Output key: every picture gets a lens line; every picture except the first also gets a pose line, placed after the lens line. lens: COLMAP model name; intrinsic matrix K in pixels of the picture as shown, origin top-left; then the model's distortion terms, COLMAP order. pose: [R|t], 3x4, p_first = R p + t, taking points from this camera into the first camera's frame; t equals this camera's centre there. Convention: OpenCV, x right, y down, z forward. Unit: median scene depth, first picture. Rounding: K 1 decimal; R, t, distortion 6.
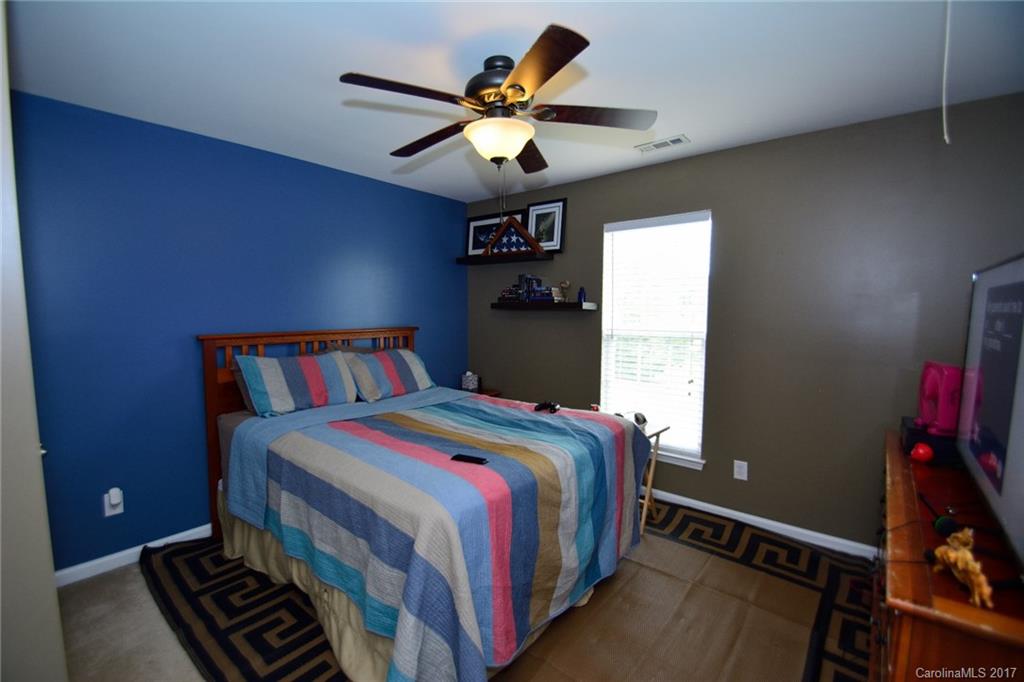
lens RADIAL K [[451.5, 0, 509.6], [0, 451.5, 345.6], [0, 0, 1]] dist [0.000127, -0.003316]
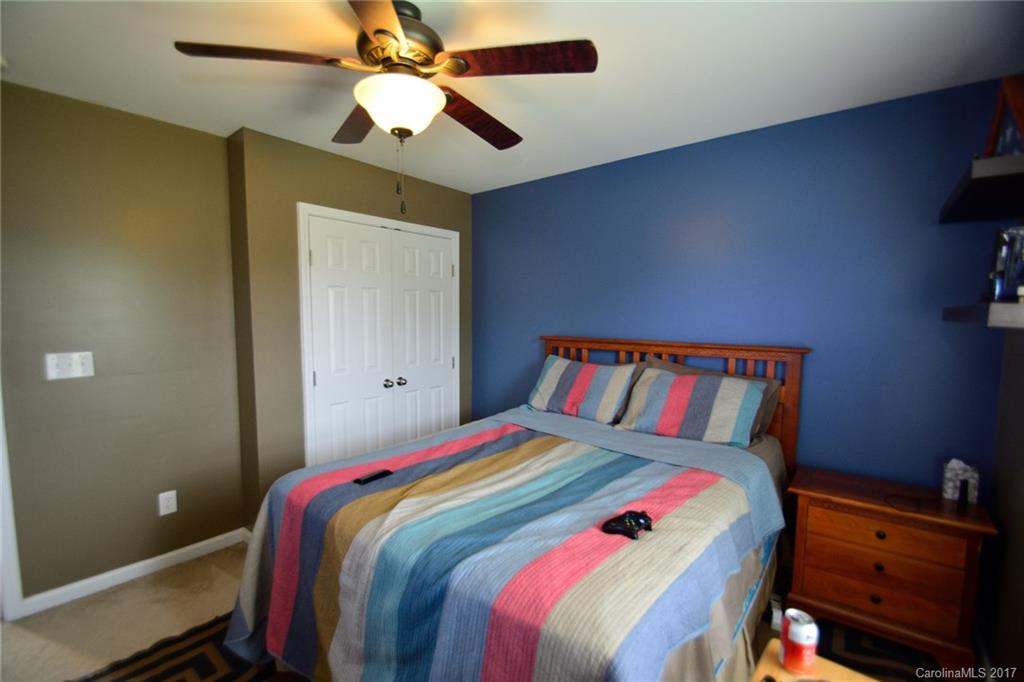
lens RADIAL K [[451.5, 0, 506.2], [0, 451.5, 343.9], [0, 0, 1]] dist [0.000127, -0.003316]
pose [[-0.009481, 0.058283, -0.998255, 0.483765], [-0.096152, 0.993621, 0.058925, -0.055369], [0.995322, 0.096543, -0.003817, 0.767000]]
